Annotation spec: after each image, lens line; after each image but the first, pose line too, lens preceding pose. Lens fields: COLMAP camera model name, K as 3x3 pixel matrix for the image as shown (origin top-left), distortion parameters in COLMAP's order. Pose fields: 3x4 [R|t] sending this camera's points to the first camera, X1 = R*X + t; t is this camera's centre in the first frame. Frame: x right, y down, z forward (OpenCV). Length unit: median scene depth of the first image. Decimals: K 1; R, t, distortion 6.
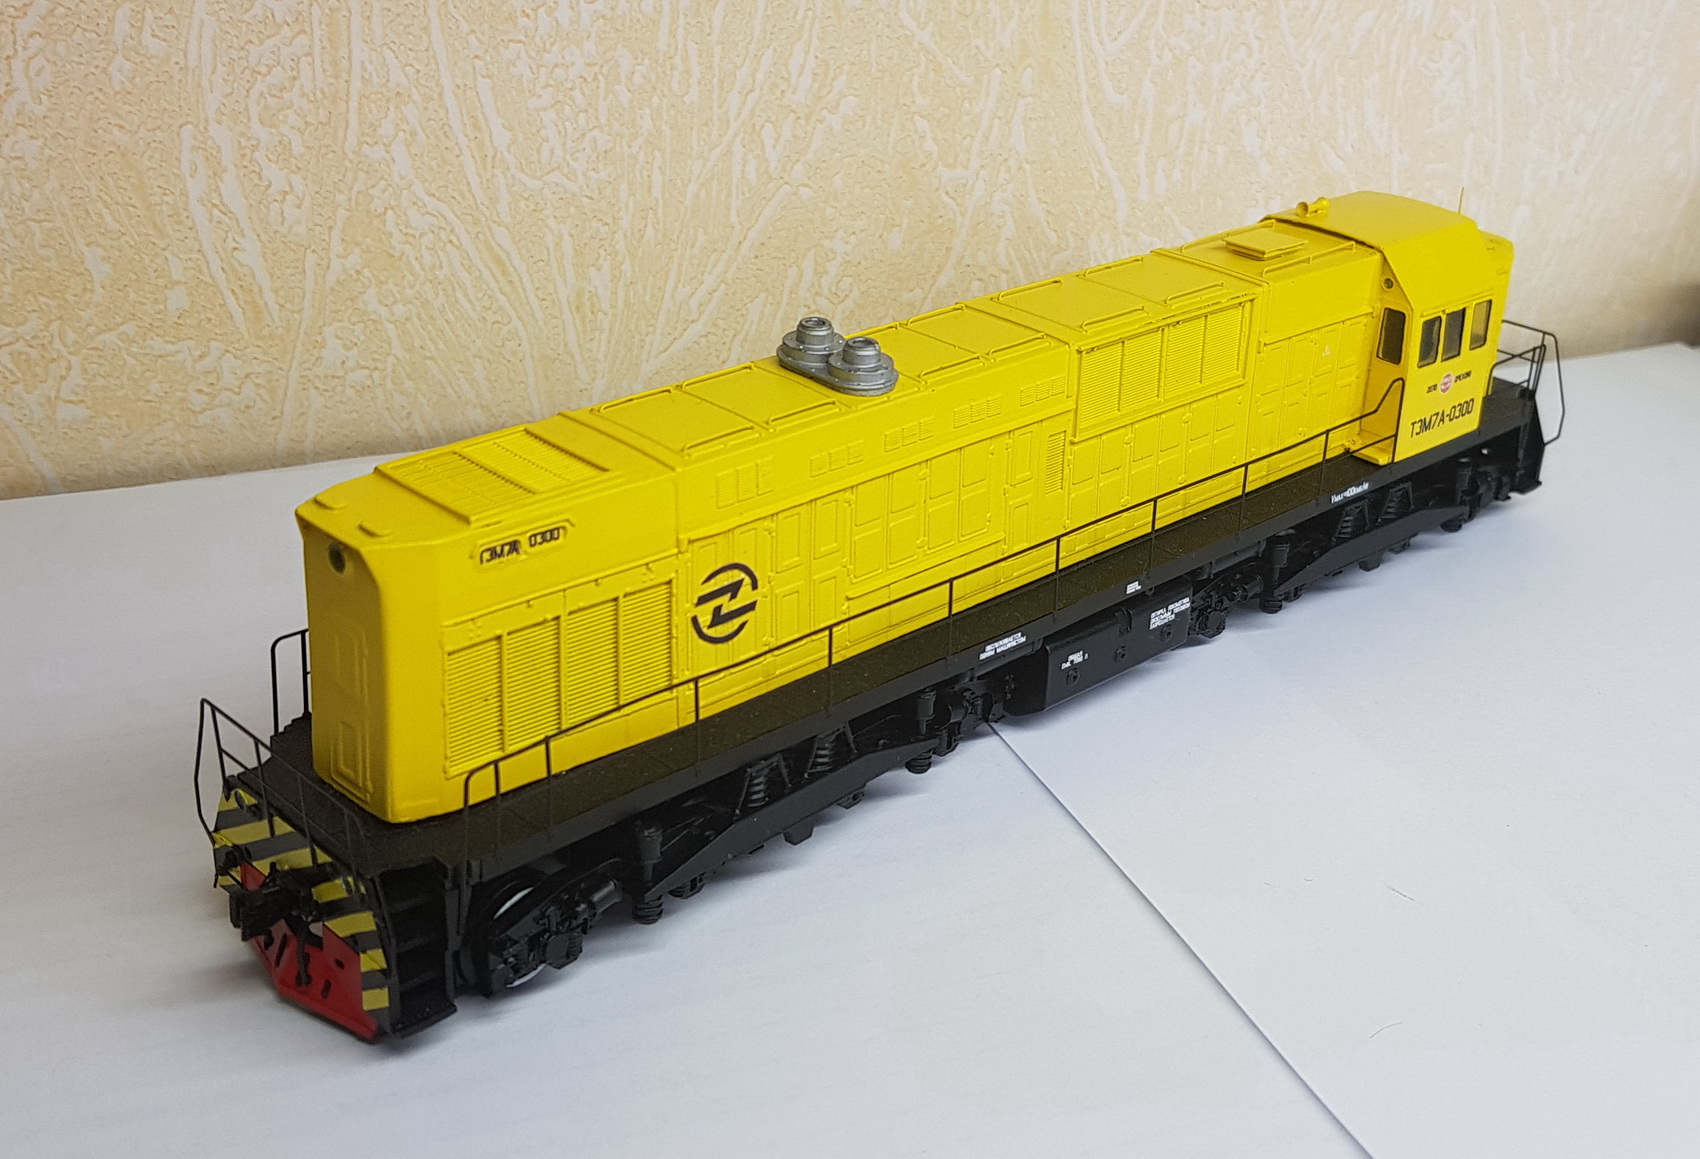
lens RADIAL K [[2108.1, 0, 889.6], [0, 2108.1, 545.8], [0, 0, 1]] dist [0.073835, 0.000000]
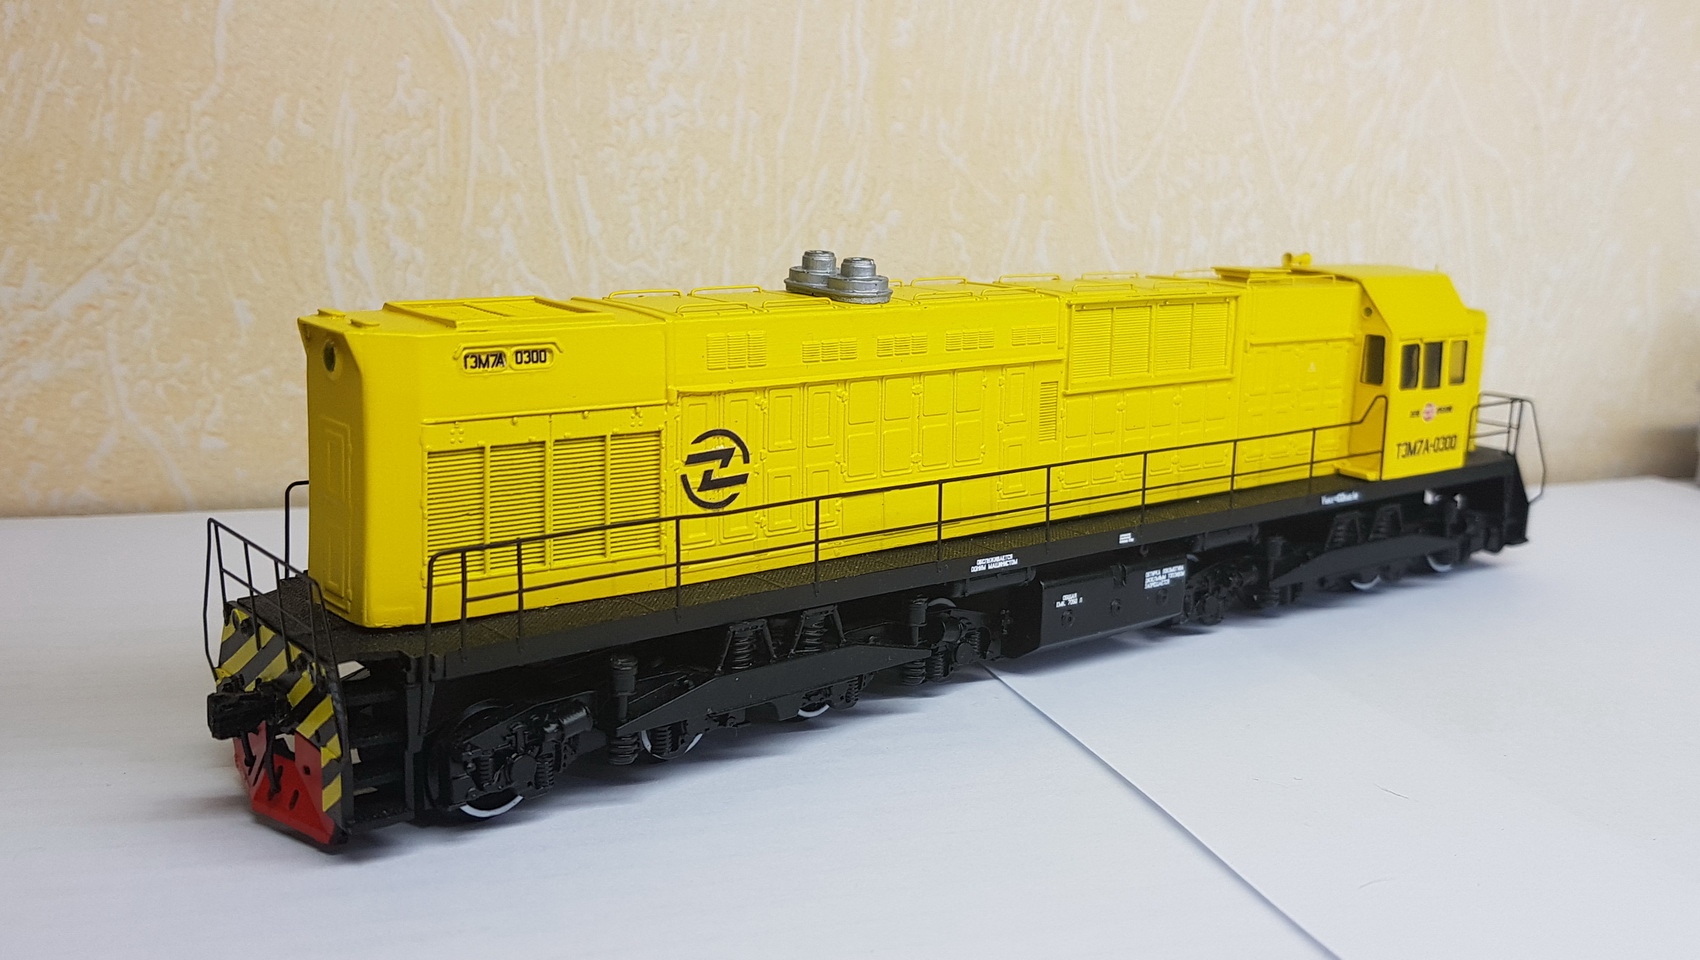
lens RADIAL K [[1682.4, 0, 851.5], [0, 1682.4, 472.4], [0, 0, 1]] dist [0.062675, 0.000000]
pose [[0.996025, 0.005447, -0.088902, 0.048276], [-0.025233, 0.974494, -0.222992, 0.162206], [0.085420, 0.224349, 0.970758, 0.147080]]
